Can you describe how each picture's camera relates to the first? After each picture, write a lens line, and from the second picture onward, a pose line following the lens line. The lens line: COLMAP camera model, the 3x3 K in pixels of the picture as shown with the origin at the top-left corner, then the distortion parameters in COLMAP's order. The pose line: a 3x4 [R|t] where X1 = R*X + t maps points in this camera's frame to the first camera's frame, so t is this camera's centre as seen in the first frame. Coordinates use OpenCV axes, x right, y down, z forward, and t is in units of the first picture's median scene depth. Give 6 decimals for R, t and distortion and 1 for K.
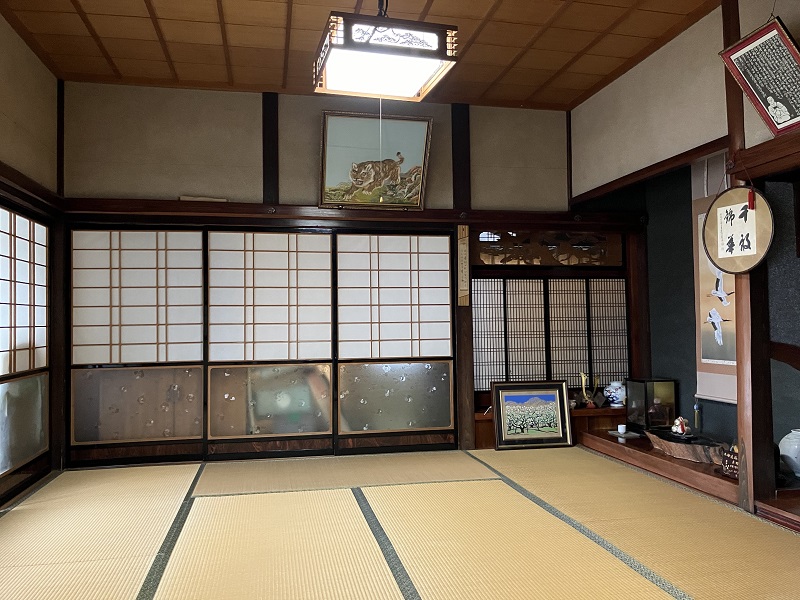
lens RADIAL K [[671.7, 0, 400.0], [0, 671.7, 300.0], [0, 0, 1]] dist [0.011743, 0.010920]
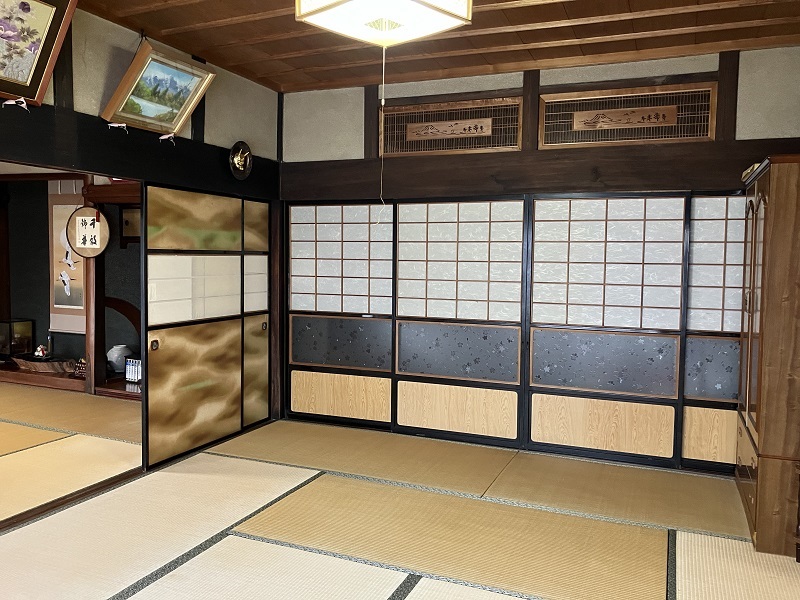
lens RADIAL K [[671.7, 0, 400.0], [0, 671.7, 300.0], [0, 0, 1]] dist [0.011743, 0.010920]
pose [[0.577092, -0.030141, 0.816123, -0.394111], [-0.056817, 0.995416, 0.076939, -0.098324], [-0.814700, -0.090771, 0.572734, -0.564468]]
